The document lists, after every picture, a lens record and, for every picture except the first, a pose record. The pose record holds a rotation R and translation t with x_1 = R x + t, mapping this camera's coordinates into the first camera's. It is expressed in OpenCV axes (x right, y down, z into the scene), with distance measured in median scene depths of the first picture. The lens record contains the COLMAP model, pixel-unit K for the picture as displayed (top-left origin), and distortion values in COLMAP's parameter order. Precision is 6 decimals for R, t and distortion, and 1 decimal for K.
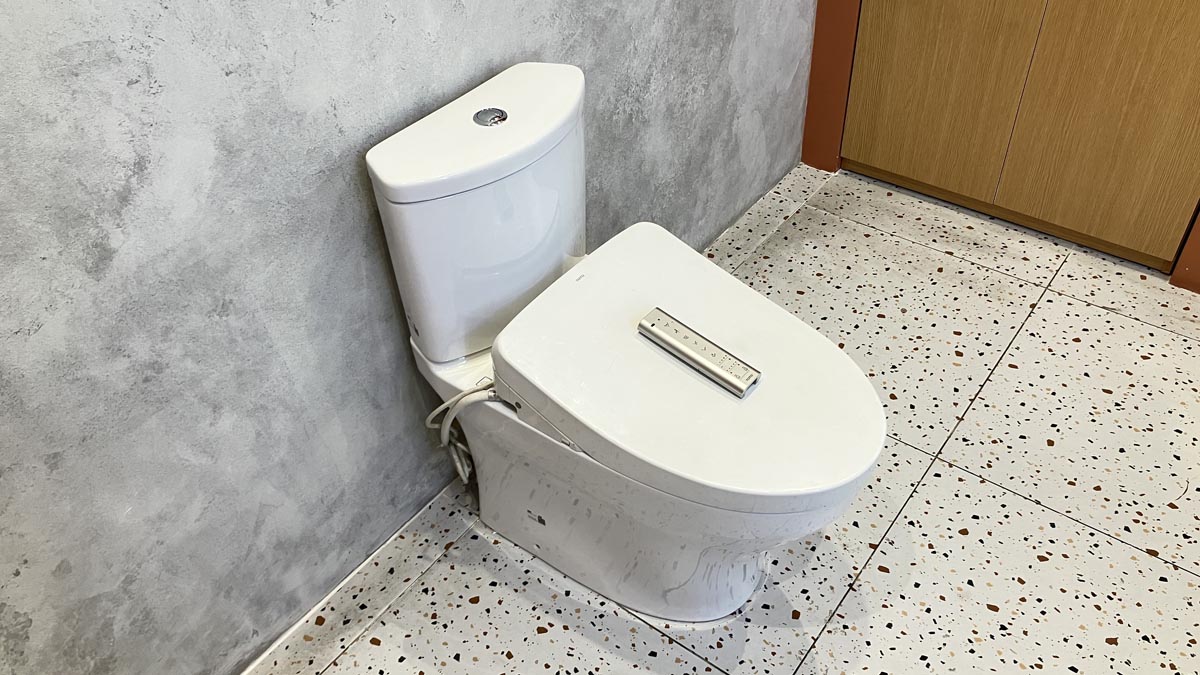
lens RADIAL K [[984.4, 0, 596.3], [0, 984.4, 339.0], [0, 0, 1]] dist [0.053783, -0.075178]
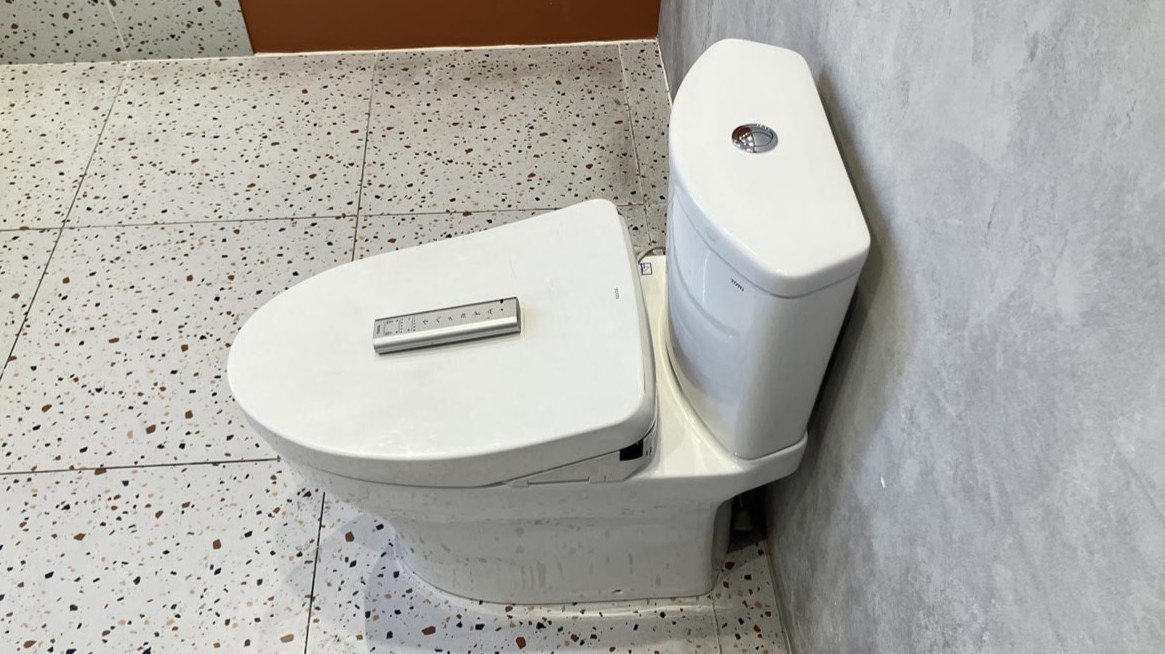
lens RADIAL K [[987.8, 0, 567.6], [0, 987.8, 333.0], [0, 0, 1]] dist [0.043649, -0.003604]
pose [[-0.757616, 0.520063, -0.394400, 0.306587], [-0.406226, 0.097260, 0.908582, -0.683557], [0.510879, 0.848572, 0.137578, 0.773783]]
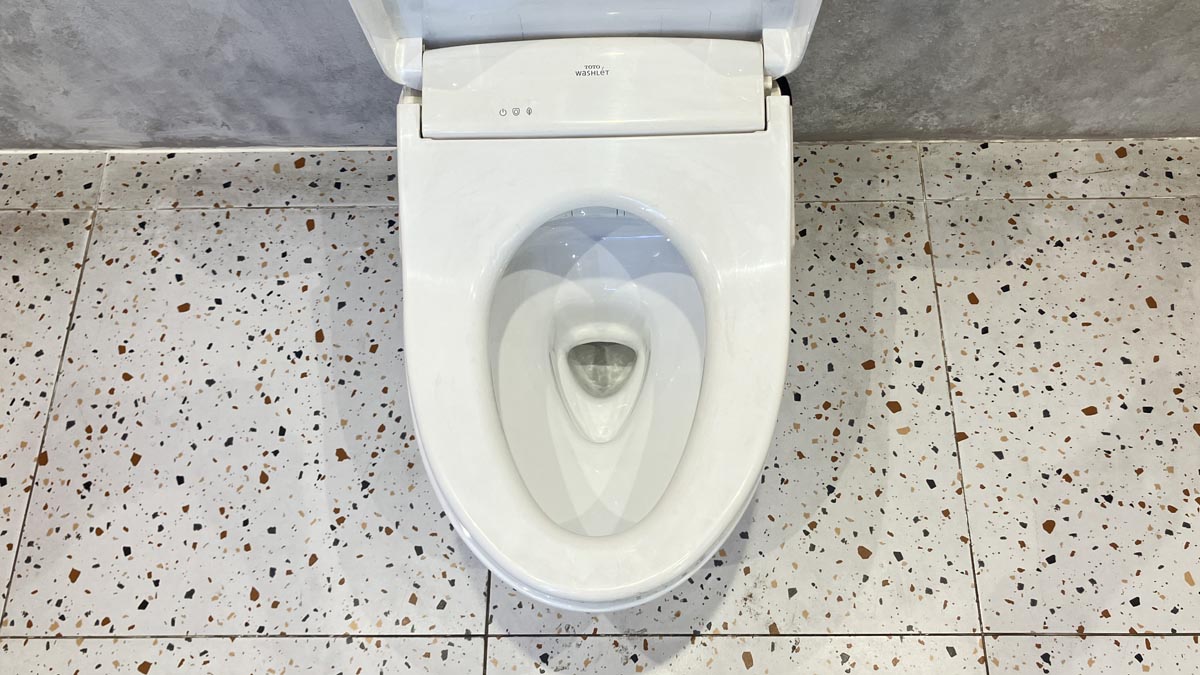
lens RADIAL K [[993.9, 0, 612.4], [0, 993.9, 344.1], [0, 0, 1]] dist [0.008913, 0.009386]
pose [[0.605322, 0.748590, -0.270553, 0.253343], [-0.533826, 0.633917, 0.559623, -0.261344], [0.590436, -0.194324, 0.783341, 0.420105]]
